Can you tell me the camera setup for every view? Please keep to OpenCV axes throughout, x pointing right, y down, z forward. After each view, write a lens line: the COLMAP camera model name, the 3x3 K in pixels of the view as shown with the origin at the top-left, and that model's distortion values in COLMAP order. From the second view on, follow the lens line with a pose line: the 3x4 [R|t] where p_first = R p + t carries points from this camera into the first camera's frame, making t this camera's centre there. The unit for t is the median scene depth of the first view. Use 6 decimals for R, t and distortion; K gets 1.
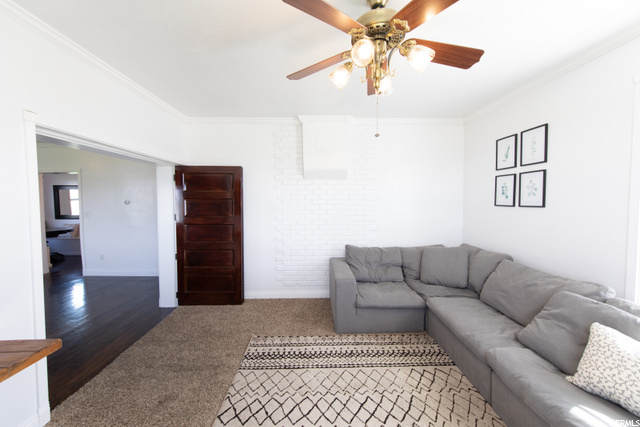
lens RADIAL K [[244.9, 0, 320.9], [0, 244.9, 211.3], [0, 0, 1]] dist [0.001069, -0.000088]
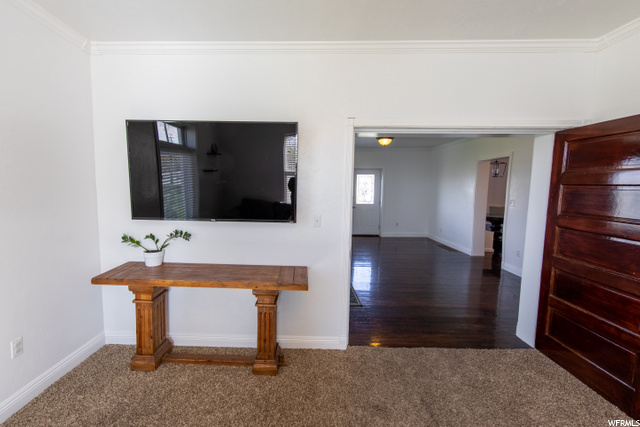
lens RADIAL K [[280.7, 0, 294.9], [0, 280.7, 211.2], [0, 0, 1]] dist [0.002399, 0.000234]
pose [[-0.059163, 0.093642, -0.993847, 0.229601], [-0.058540, 0.993552, 0.097099, -0.020915], [0.996530, 0.063924, -0.053300, 0.485719]]
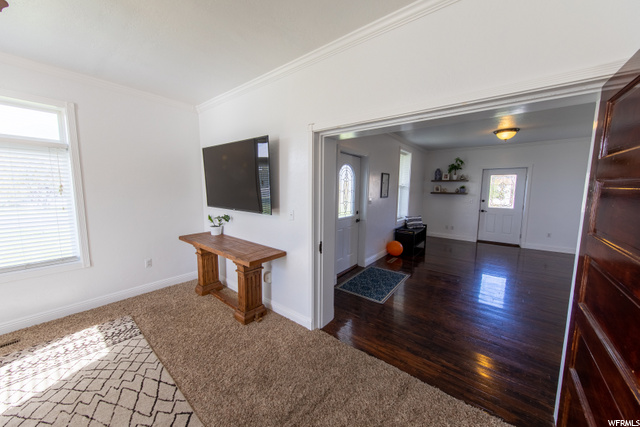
lens RADIAL K [[224.6, 0, 320.5], [0, 224.6, 210.7], [0, 0, 1]] dist [-0.000816, -0.000132]
pose [[-0.646180, 0.077264, -0.759264, -0.090667], [-0.042649, 0.989652, 0.137006, -0.047010], [0.761992, 0.120912, -0.636198, 1.161830]]
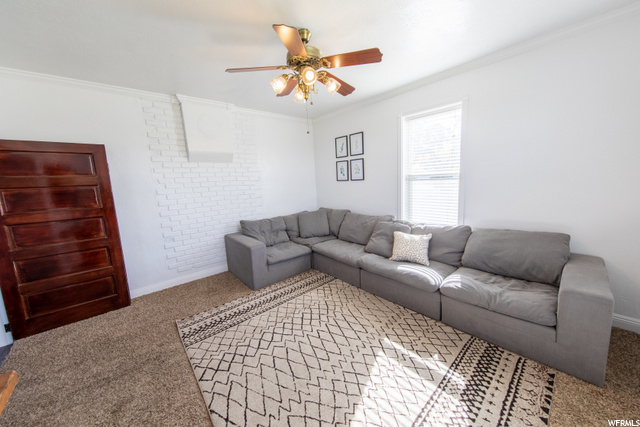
lens RADIAL K [[224.6, 0, 320.5], [0, 224.6, 210.7], [0, 0, 1]] dist [-0.000816, -0.000132]
pose [[0.769741, -0.121010, 0.626782, -0.342423], [0.072371, 0.992080, 0.102660, 0.013408], [-0.634241, -0.033661, 0.772402, -0.059178]]
